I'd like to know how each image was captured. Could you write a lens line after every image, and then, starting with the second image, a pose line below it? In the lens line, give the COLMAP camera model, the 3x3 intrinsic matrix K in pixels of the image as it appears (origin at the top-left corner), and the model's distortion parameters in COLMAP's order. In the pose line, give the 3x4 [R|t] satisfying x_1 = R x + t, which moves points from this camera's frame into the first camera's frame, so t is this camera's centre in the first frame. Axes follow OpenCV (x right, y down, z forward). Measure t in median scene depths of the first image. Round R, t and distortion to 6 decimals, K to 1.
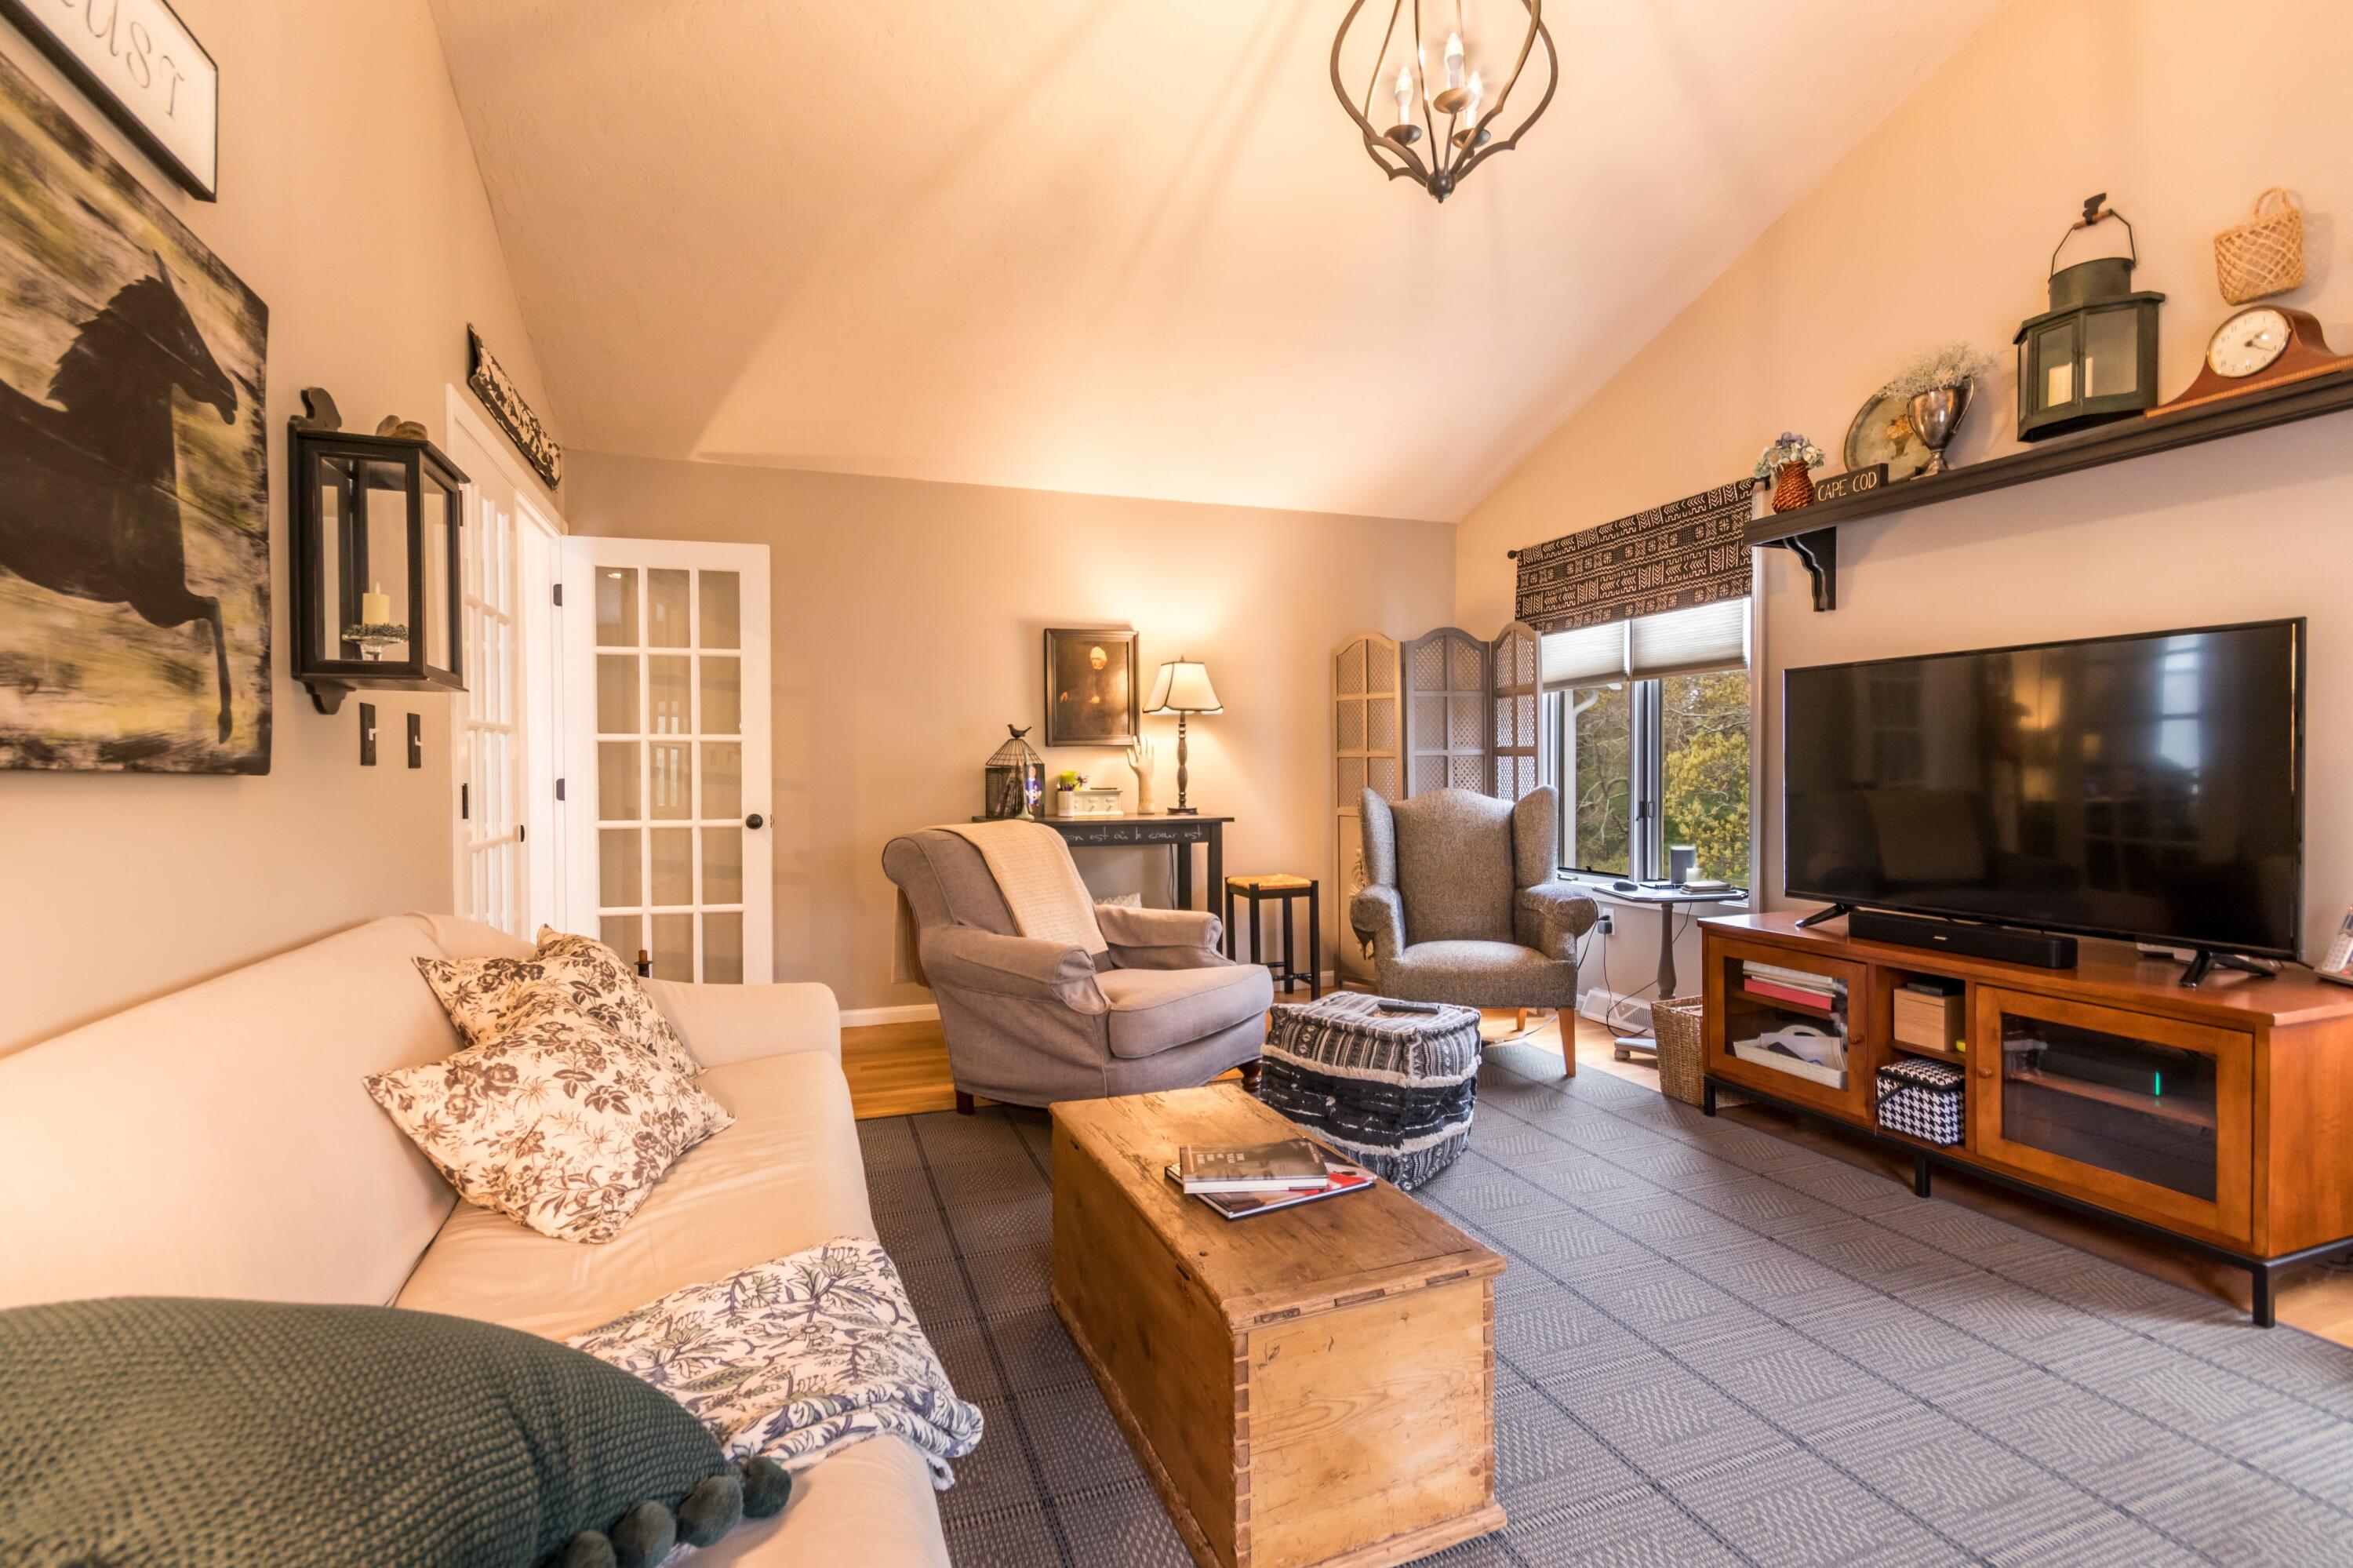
lens RADIAL K [[1084.0, 0, 1164.5], [0, 1084.0, 774.2], [0, 0, 1]] dist [0.008385, -0.002983]
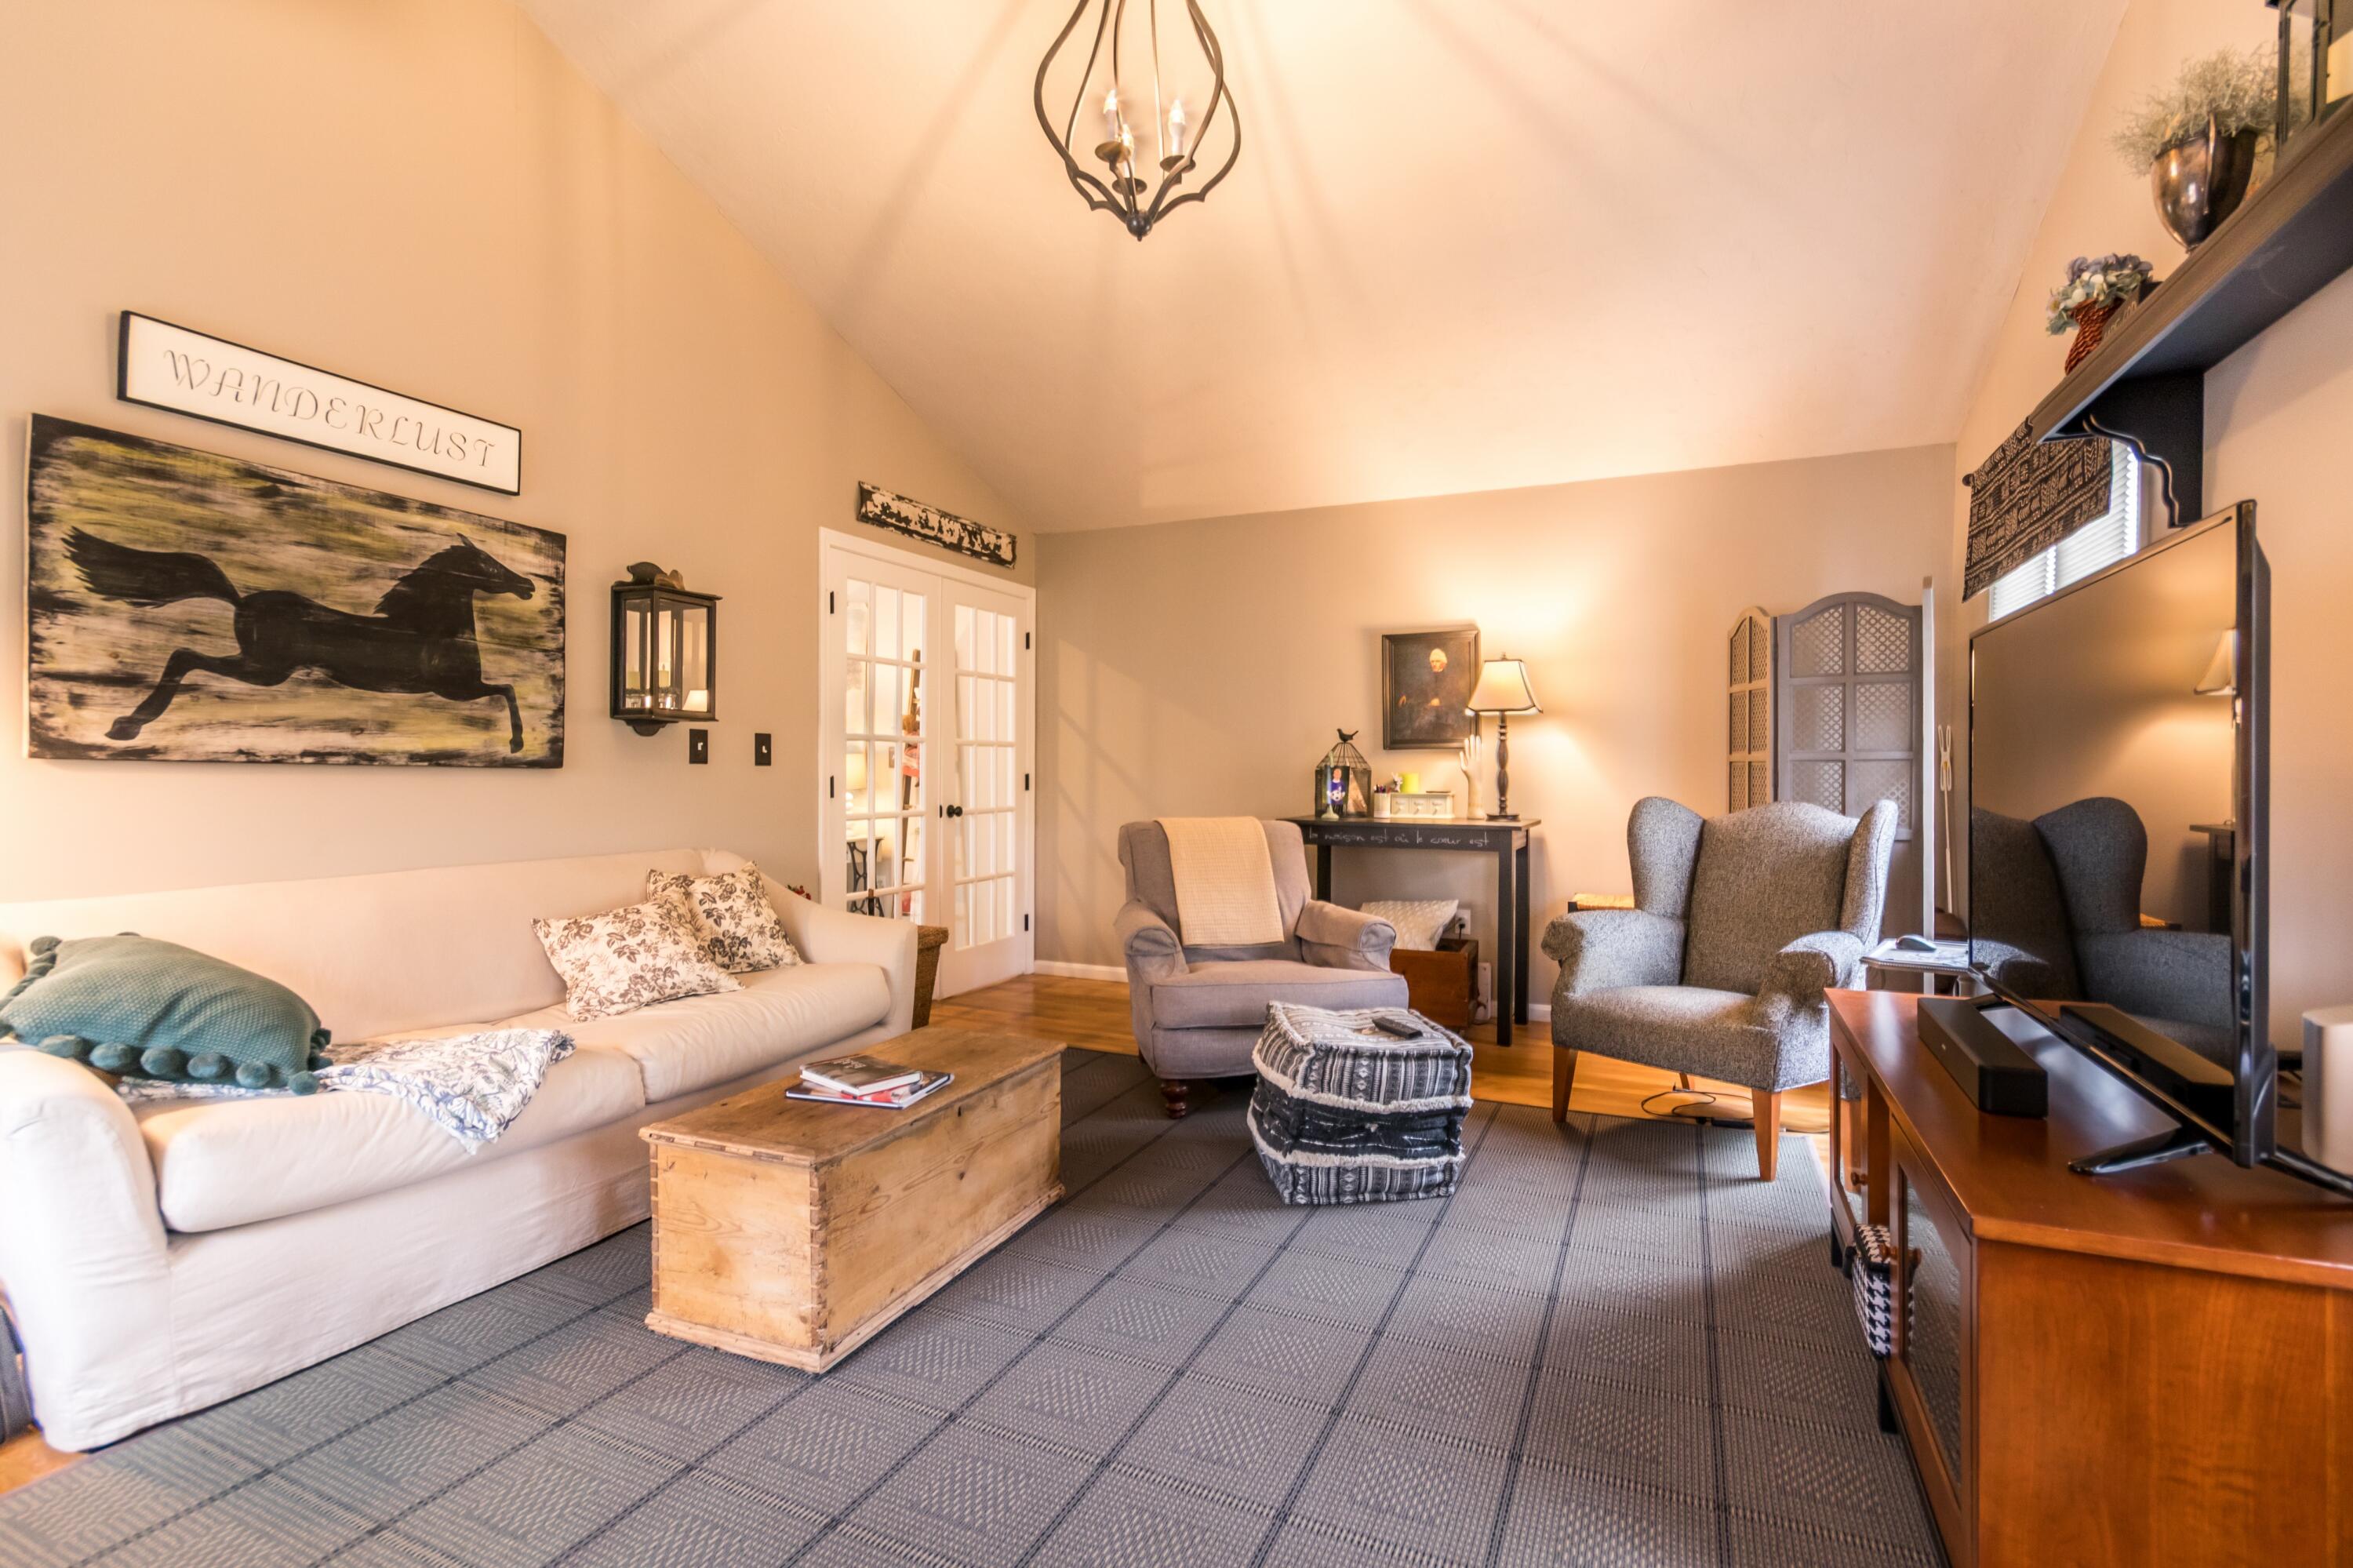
lens RADIAL K [[1084.0, 0, 1161.6], [0, 1084.0, 769.4], [0, 0, 1]] dist [0.008385, -0.002983]
pose [[0.712691, 0.010014, -0.701407, 1.041959], [-0.013110, 0.999914, 0.000955, -0.010355], [0.701356, 0.008515, 0.712761, 0.265218]]
